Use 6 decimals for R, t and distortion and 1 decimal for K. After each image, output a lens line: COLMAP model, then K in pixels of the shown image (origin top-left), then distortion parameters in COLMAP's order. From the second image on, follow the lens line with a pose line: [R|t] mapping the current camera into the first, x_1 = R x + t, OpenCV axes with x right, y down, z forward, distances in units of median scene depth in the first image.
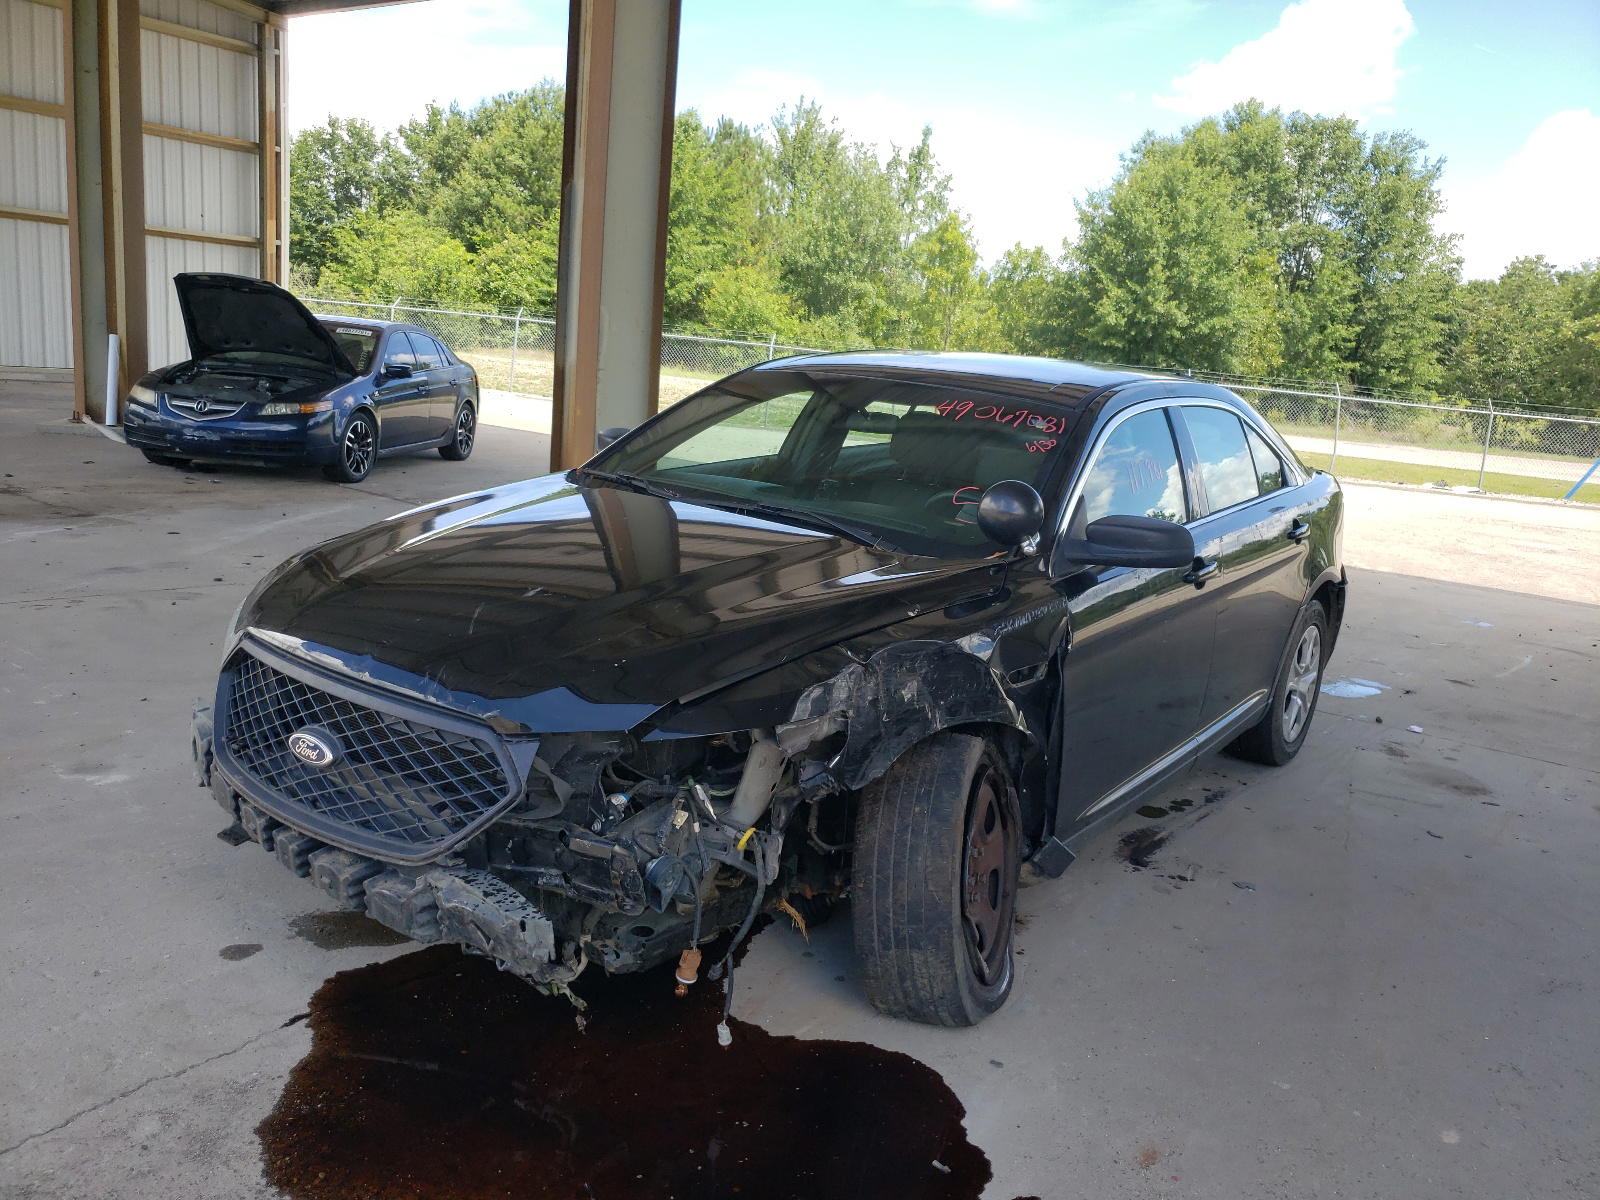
lens RADIAL K [[1227.3, 0, 800.0], [0, 1227.3, 600.0], [0, 0, 1]] dist [0.053103, -0.060770]
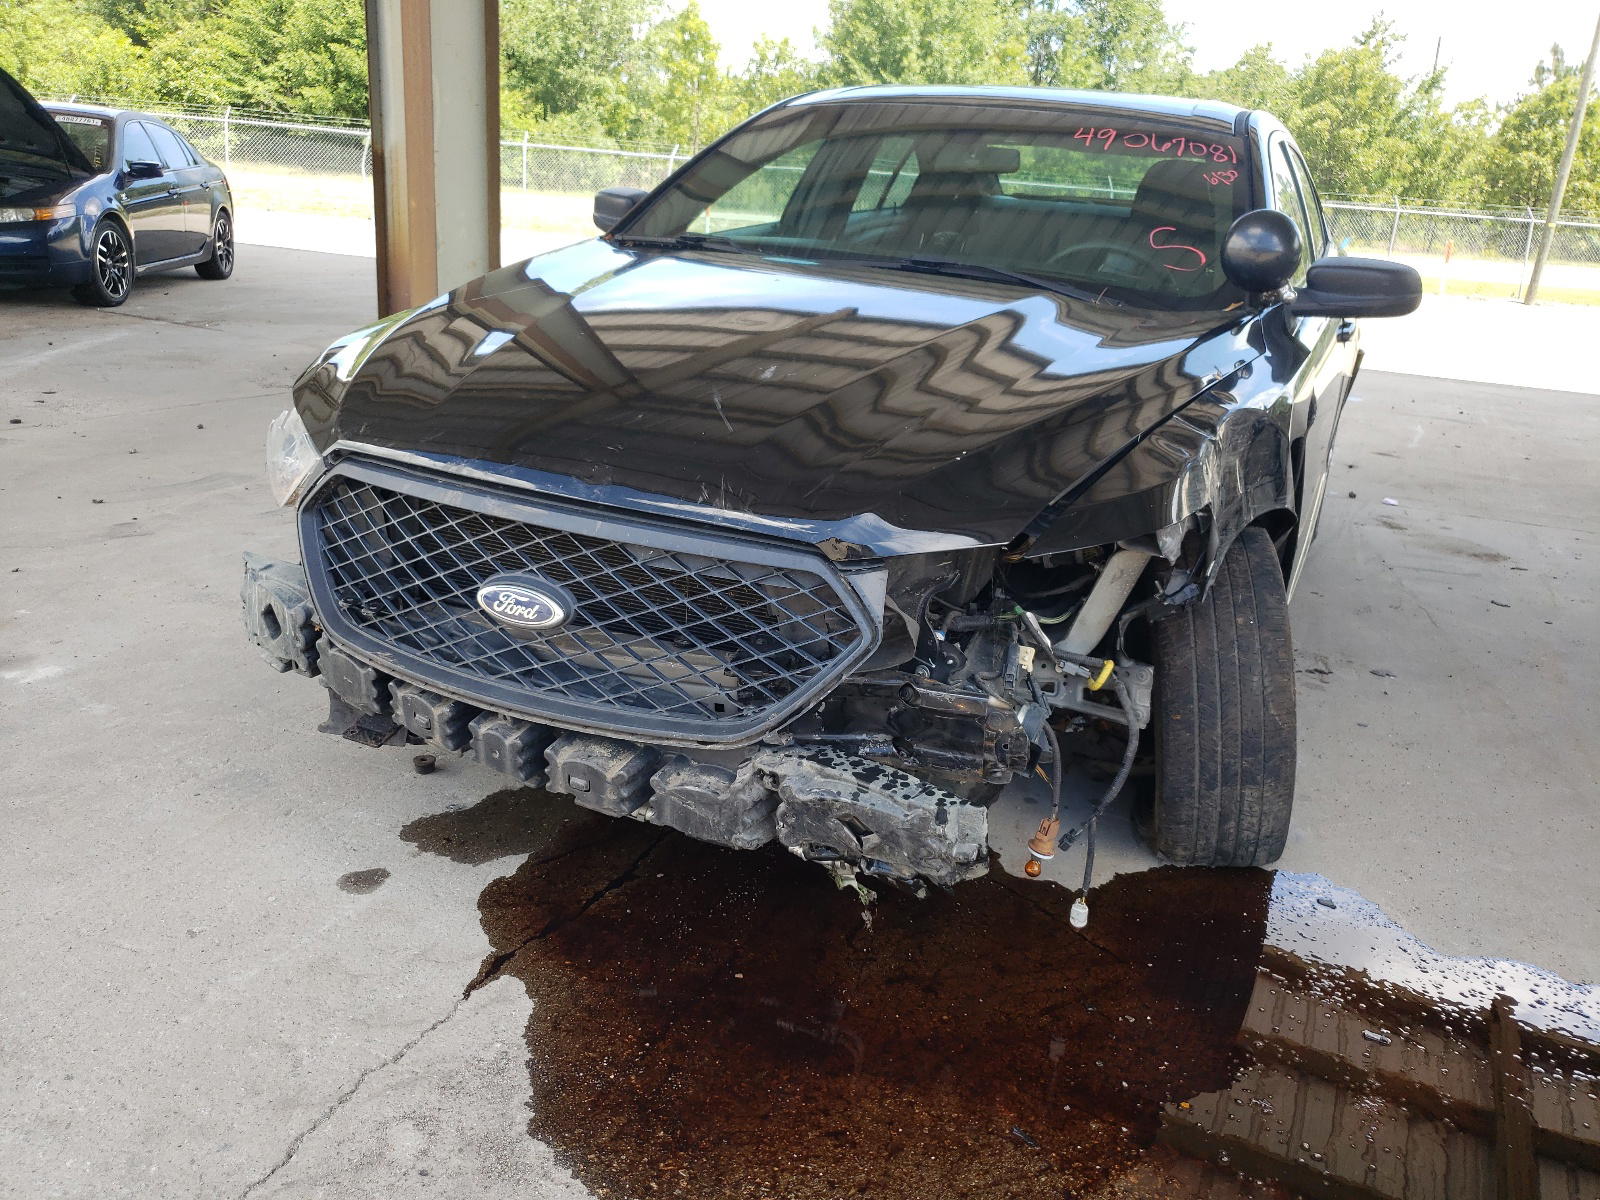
lens RADIAL K [[1259.6, 0, 800.0], [0, 1259.6, 600.0], [0, 0, 1]] dist [0.018899, 0.012780]
pose [[0.982255, -0.082731, 0.168319, -0.348183], [0.058150, 0.987565, 0.146058, 0.019784], [-0.178310, -0.133679, 0.974852, 0.251923]]
